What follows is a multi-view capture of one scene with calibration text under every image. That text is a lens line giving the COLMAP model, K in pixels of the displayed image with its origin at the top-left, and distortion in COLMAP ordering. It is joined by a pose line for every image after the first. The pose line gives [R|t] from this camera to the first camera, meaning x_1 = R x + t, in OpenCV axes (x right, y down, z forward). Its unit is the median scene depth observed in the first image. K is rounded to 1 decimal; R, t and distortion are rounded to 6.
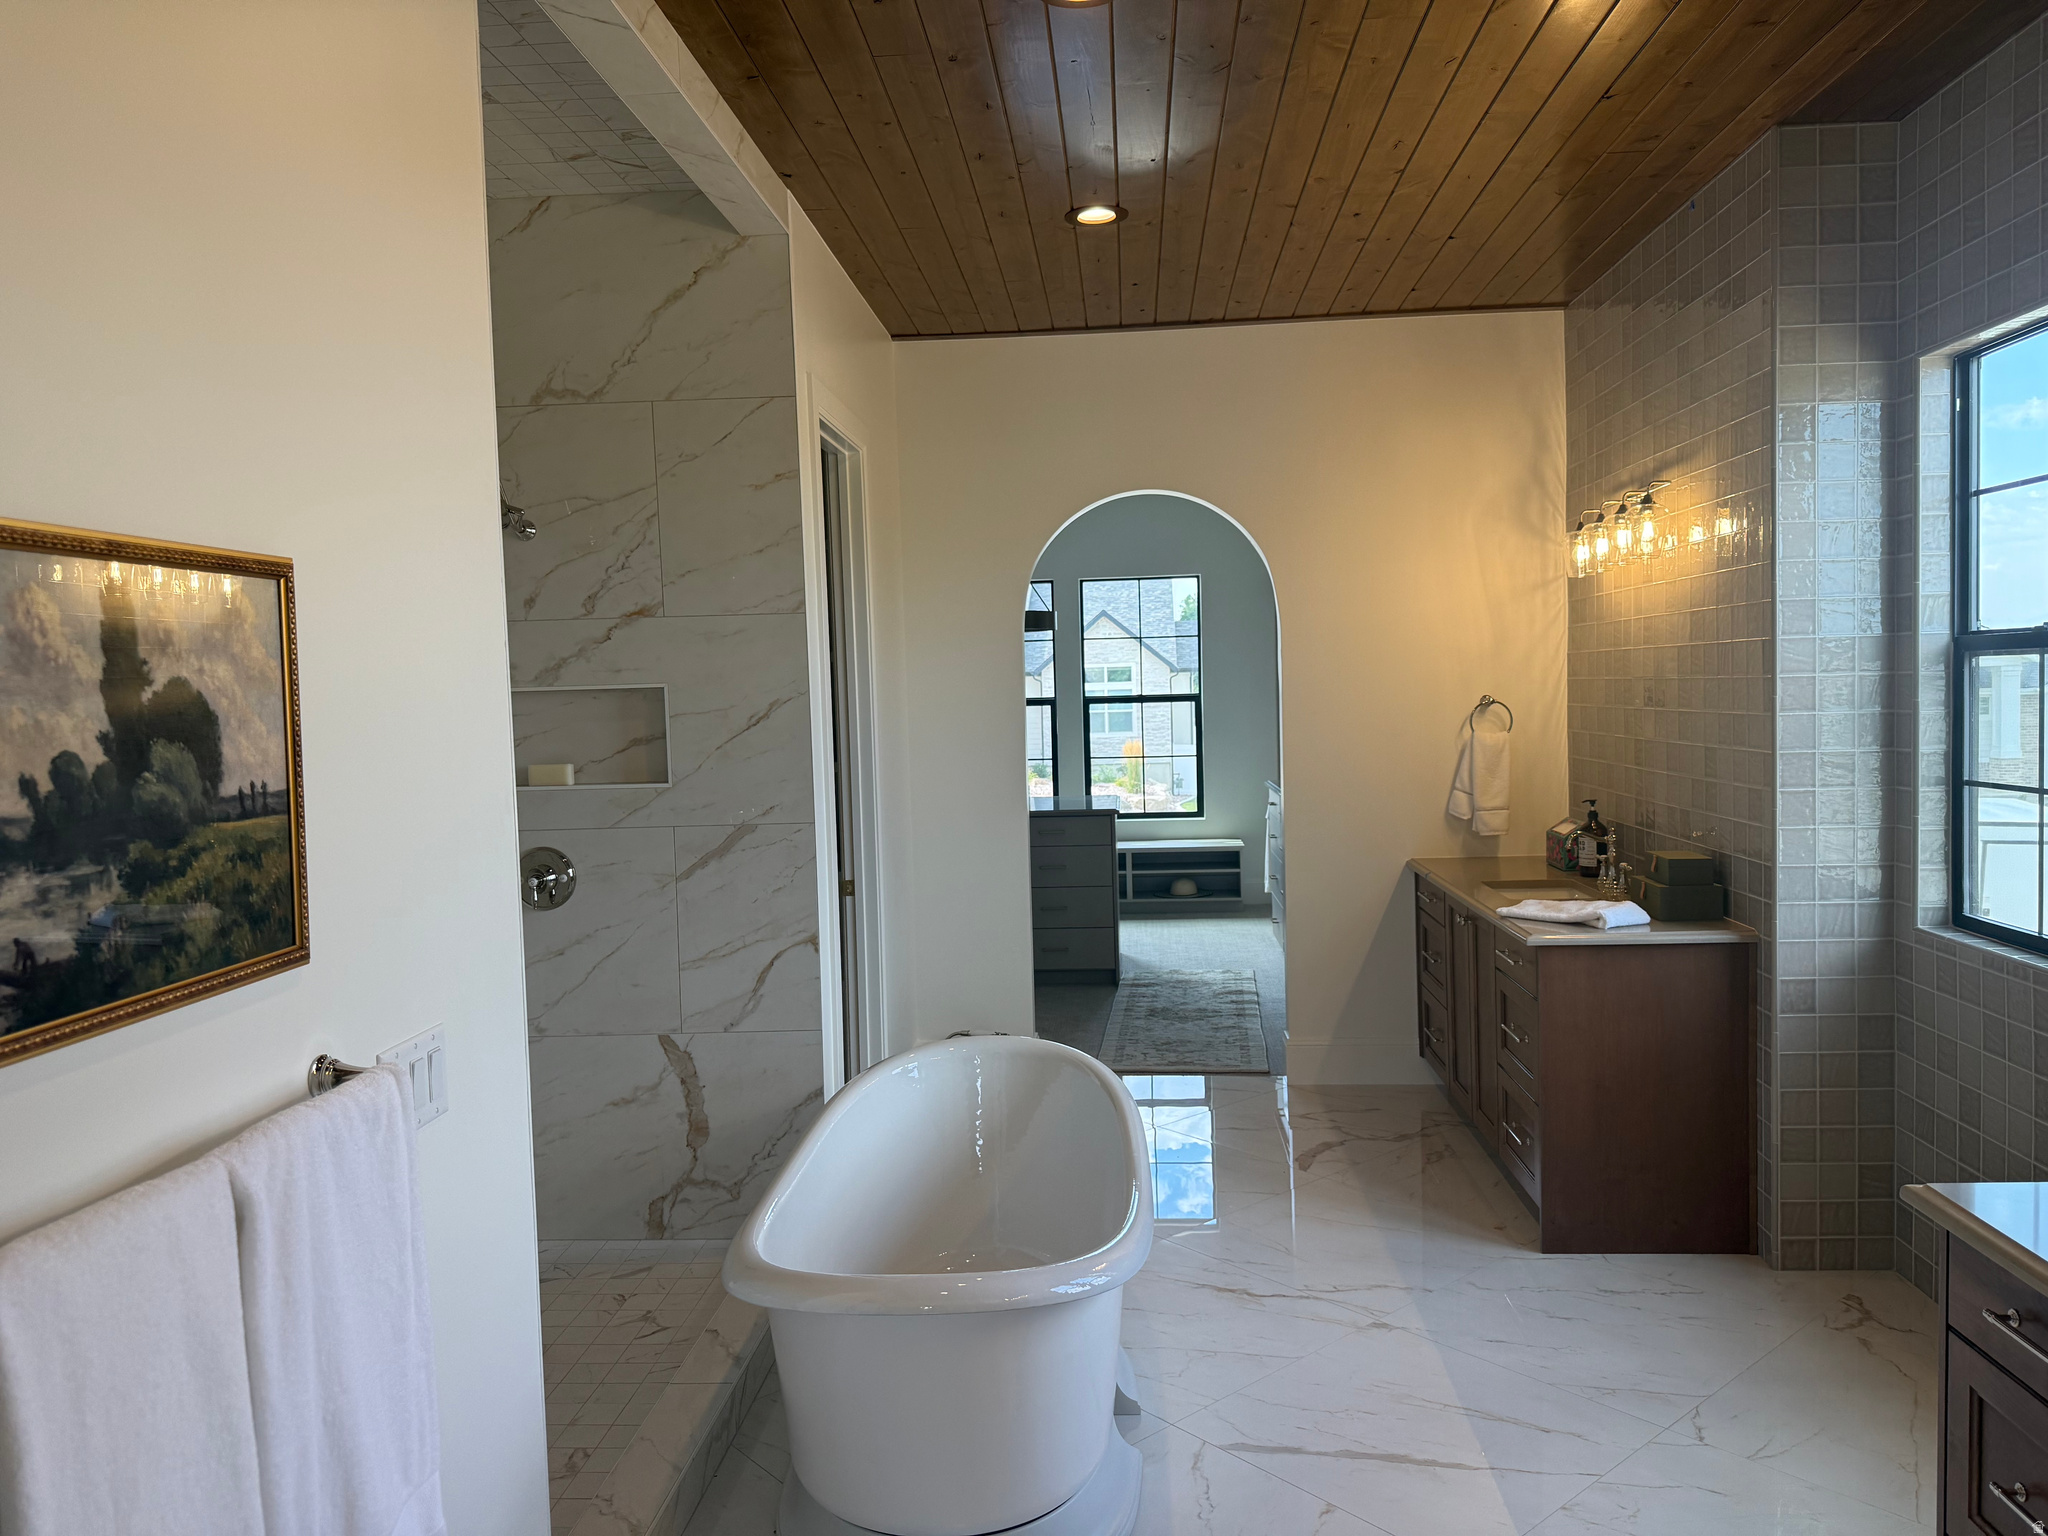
lens RADIAL K [[1454.3, 0, 1020.1], [0, 1454.3, 767.4], [0, 0, 1]] dist [0.002209, -0.003180]
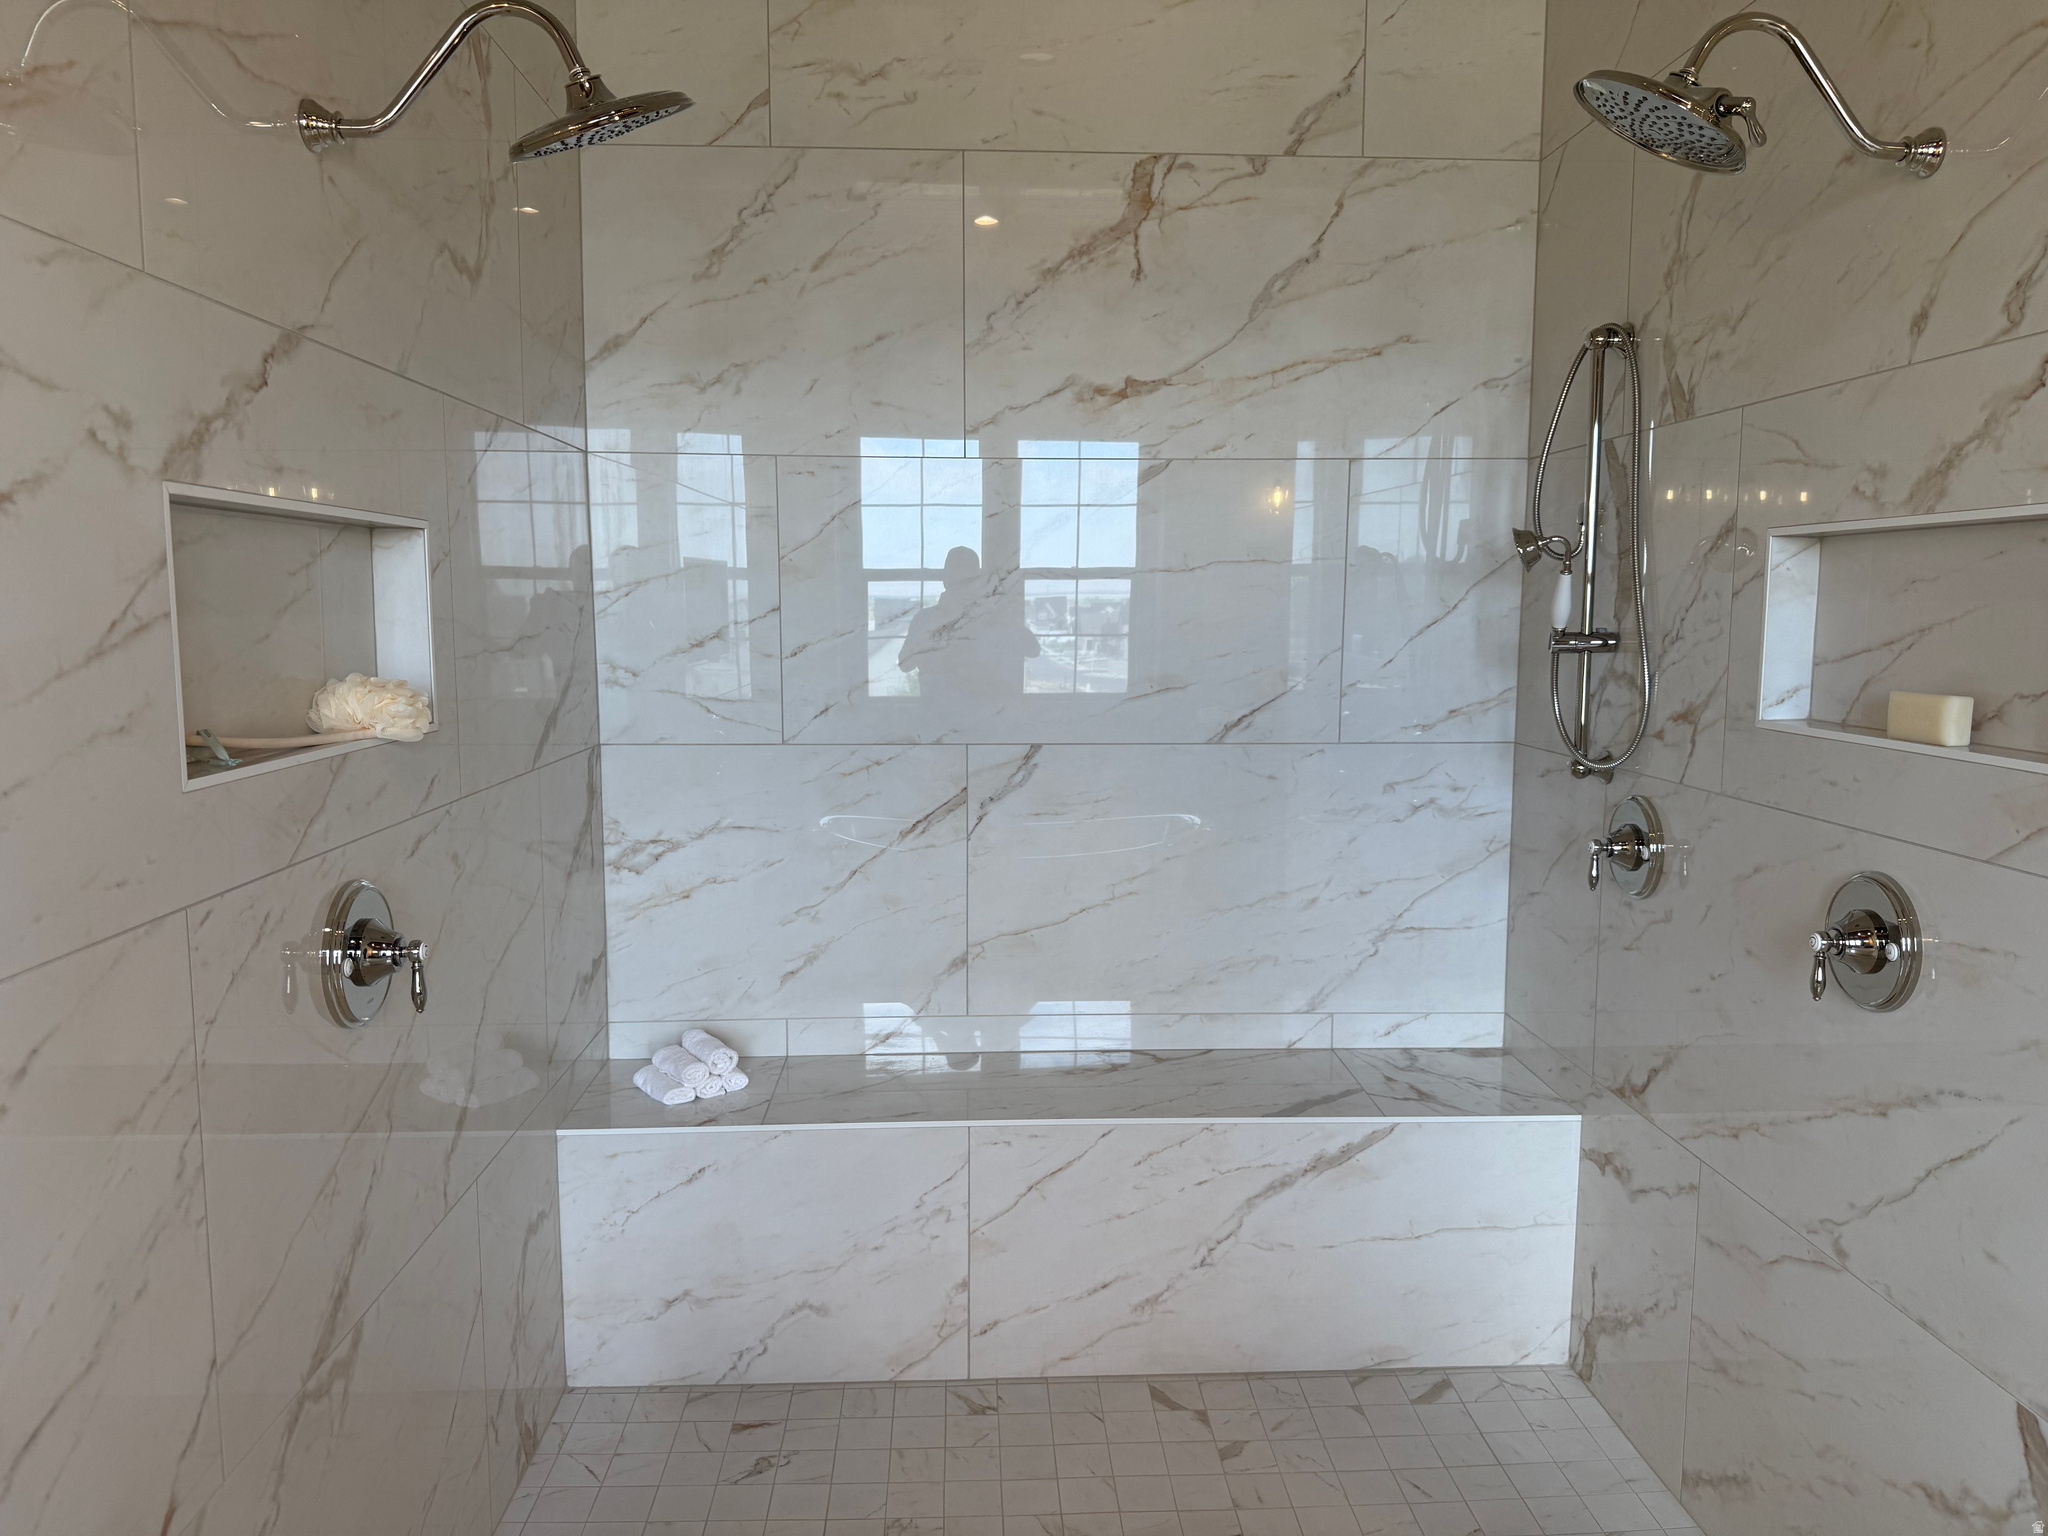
lens RADIAL K [[1454.3, 0, 1024.0], [0, 1454.3, 773.3], [0, 0, 1]] dist [0.002209, -0.003180]
pose [[0.114441, 0.146623, -0.982550, 0.083544], [-0.056057, 0.988426, 0.140970, -0.025276], [0.991847, 0.038946, 0.121336, 0.683222]]
